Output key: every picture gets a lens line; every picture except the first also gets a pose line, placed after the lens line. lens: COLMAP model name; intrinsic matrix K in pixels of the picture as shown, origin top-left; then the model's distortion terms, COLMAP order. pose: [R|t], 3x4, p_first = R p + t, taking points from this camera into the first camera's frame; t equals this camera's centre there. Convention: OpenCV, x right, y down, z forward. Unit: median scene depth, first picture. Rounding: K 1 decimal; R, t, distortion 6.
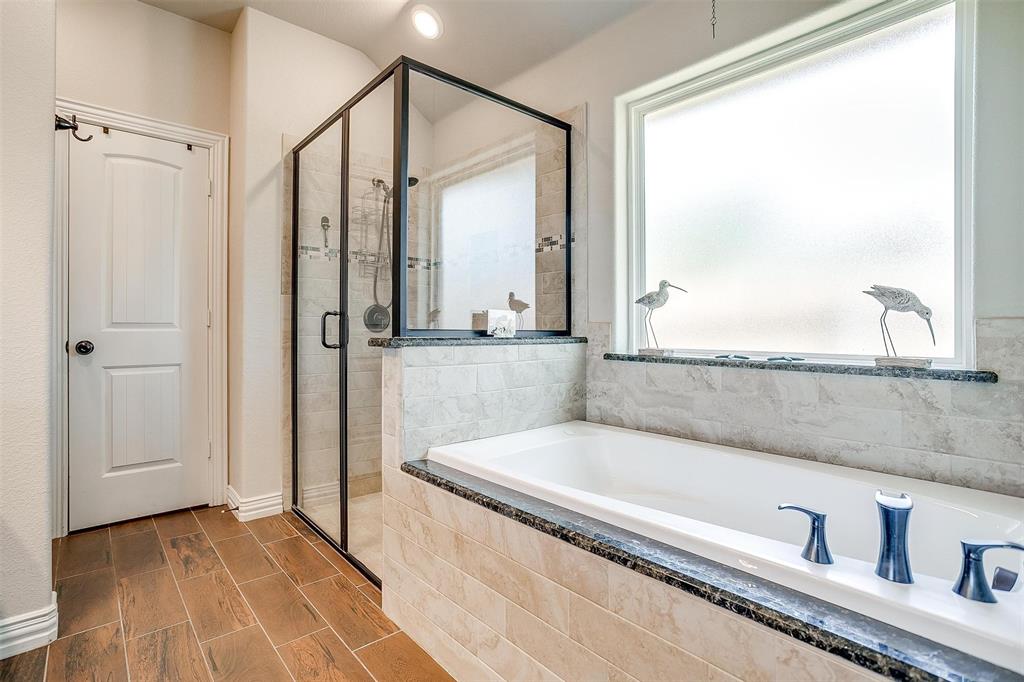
lens RADIAL K [[500.4, 0, 502.9], [0, 500.4, 325.5], [0, 0, 1]] dist [-0.052766, 0.025505]
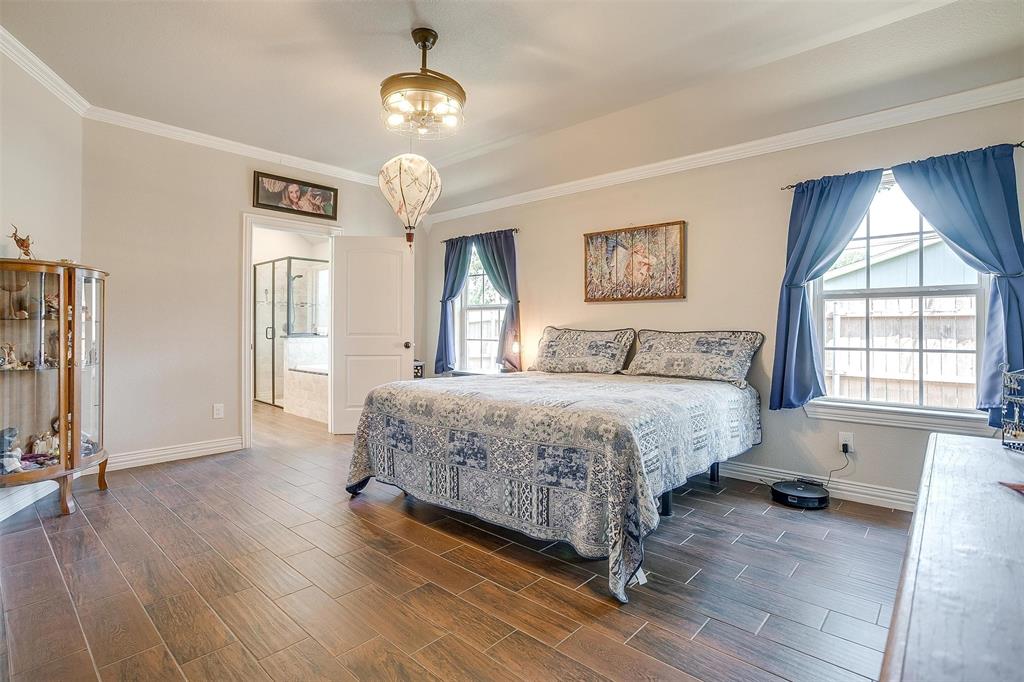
lens RADIAL K [[497.4, 0, 506.5], [0, 497.4, 331.1], [0, 0, 1]] dist [-0.000179, 0.000312]
pose [[0.993917, 0.001170, 0.110130, 0.764797], [-0.003305, 0.999810, 0.019210, -0.063728], [-0.110086, -0.019457, 0.993732, -2.183588]]
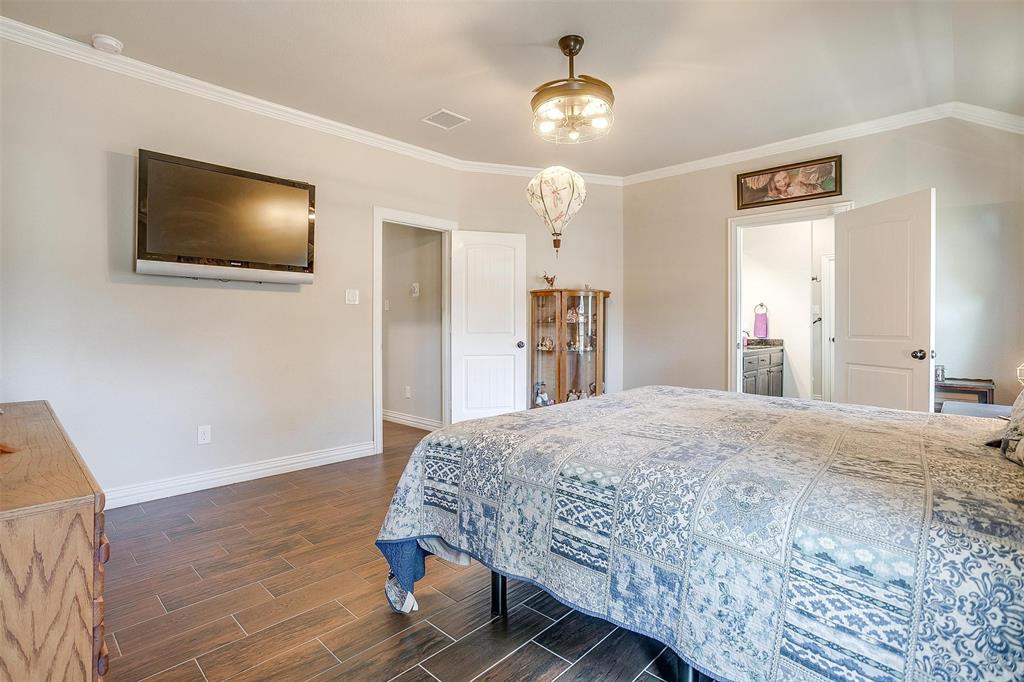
lens RADIAL K [[500.4, 0, 501.7], [0, 500.4, 320.3], [0, 0, 1]] dist [-0.052766, 0.025505]
pose [[0.079859, -0.006368, -0.996786, 1.903766], [0.007373, 0.999956, -0.005798, -0.065227], [0.996779, -0.006887, 0.079902, -1.206646]]
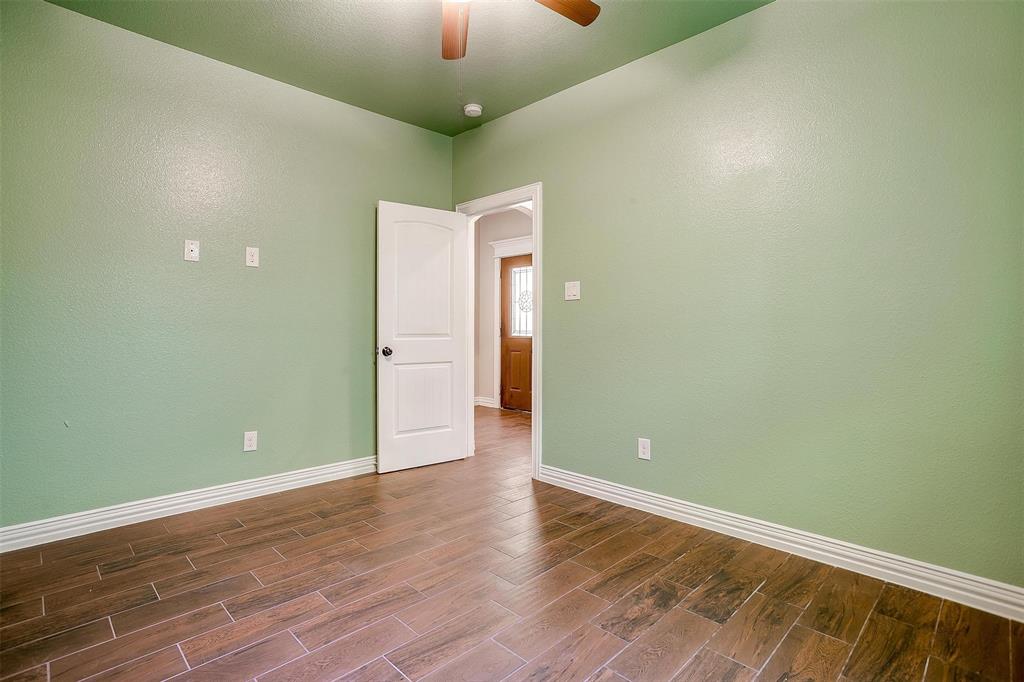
lens RADIAL K [[500.4, 0, 512.4], [0, 500.4, 337.9], [0, 0, 1]] dist [-0.052766, 0.025505]
pose [[0.997433, 0.003616, 0.071515, -0.603323], [-0.004676, 0.999882, 0.014657, -0.018196], [-0.071453, -0.014954, 0.997332, -0.563202]]
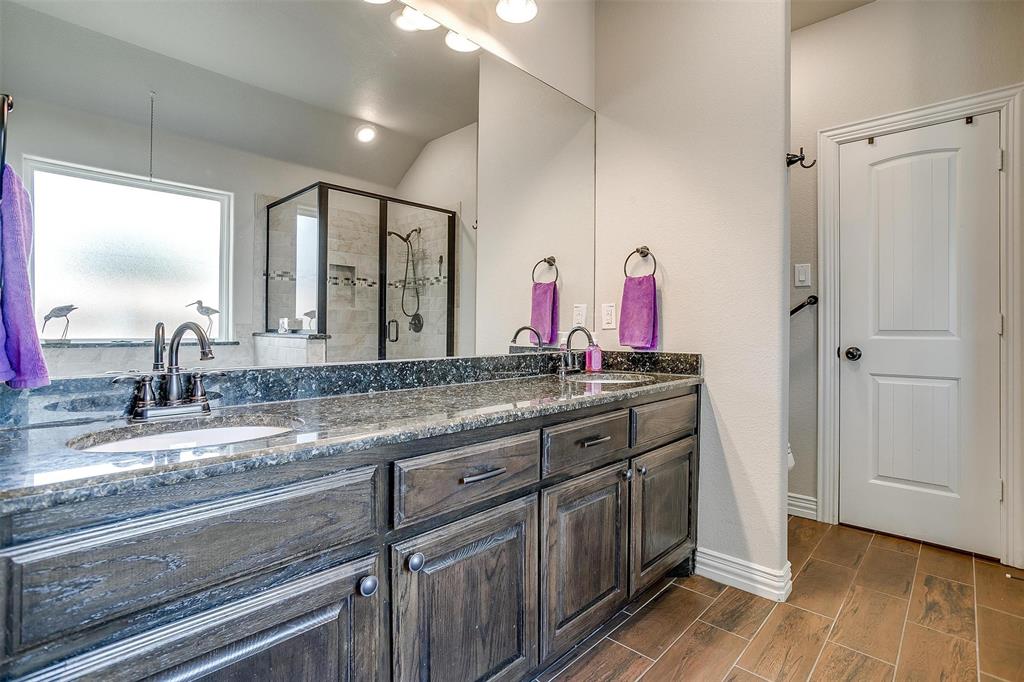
lens RADIAL K [[500.4, 0, 497.1], [0, 500.4, 327.2], [0, 0, 1]] dist [-0.052766, 0.025505]
pose [[0.087165, -0.003527, -0.996188, 0.134767], [-0.001319, 0.999992, -0.003656, -0.007387], [0.996193, 0.001632, 0.087159, 0.145237]]
